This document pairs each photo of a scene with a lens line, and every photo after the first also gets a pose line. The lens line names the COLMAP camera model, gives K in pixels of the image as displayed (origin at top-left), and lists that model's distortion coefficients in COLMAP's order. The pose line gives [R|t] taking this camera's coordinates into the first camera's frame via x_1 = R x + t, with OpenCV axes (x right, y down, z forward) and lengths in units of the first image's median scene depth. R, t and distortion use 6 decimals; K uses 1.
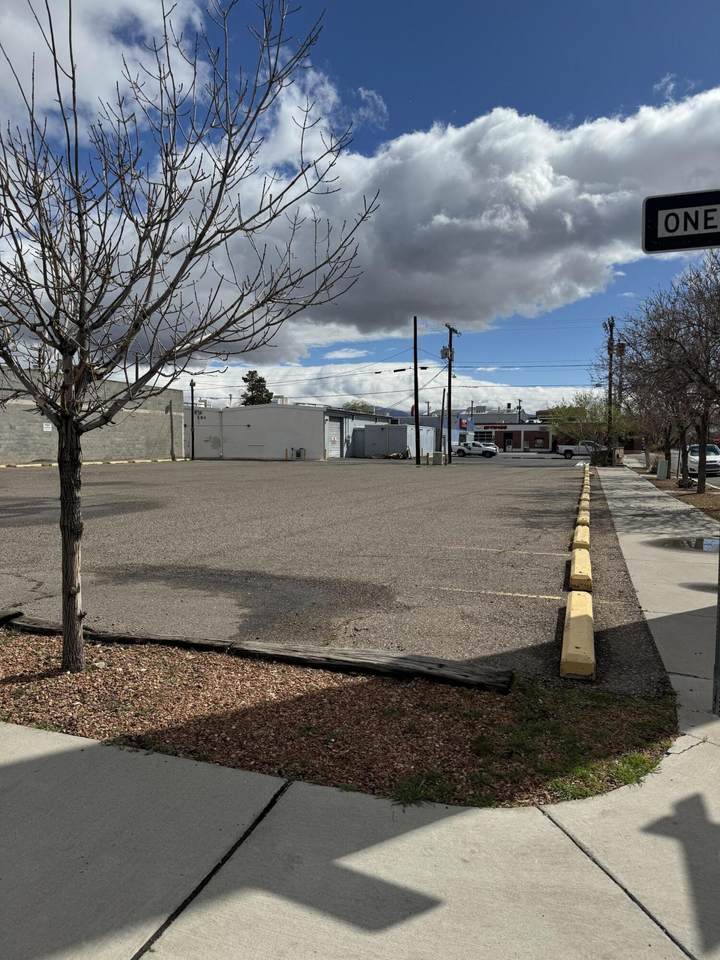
lens RADIAL K [[649.4, 0, 361.4], [0, 649.4, 484.3], [0, 0, 1]] dist [0.122472, -0.184464]
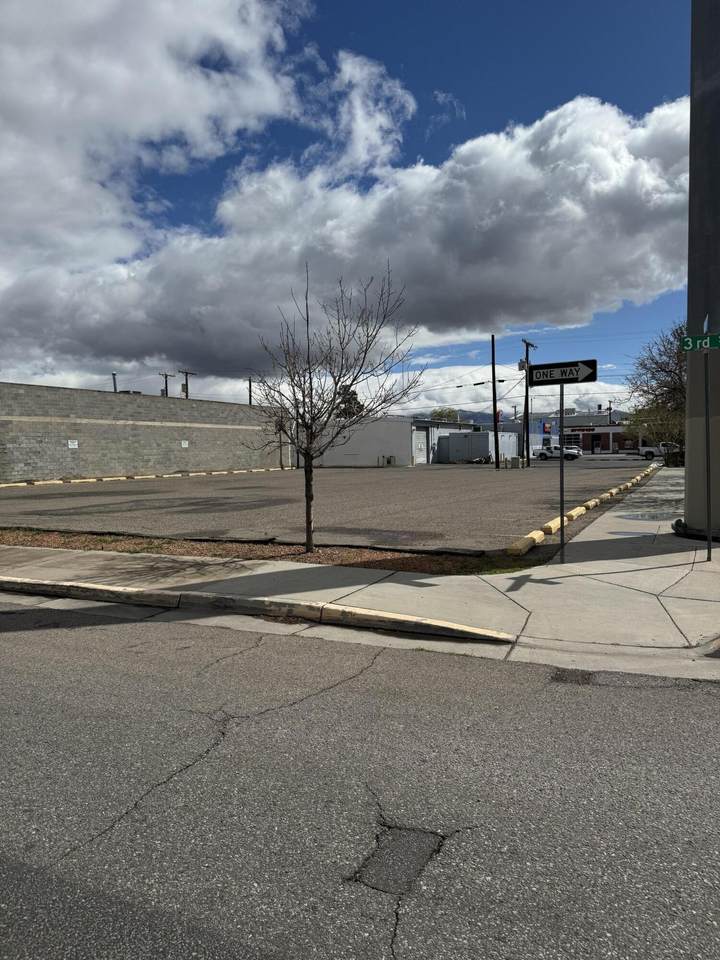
lens RADIAL K [[649.3, 0, 360.0], [0, 649.3, 480.0], [0, 0, 1]] dist [0.125694, -0.187236]
pose [[0.990204, -0.017767, -0.138492, 0.009545], [0.015604, 0.999739, -0.016687, 0.004312], [0.138753, 0.014363, 0.990223, -0.133131]]
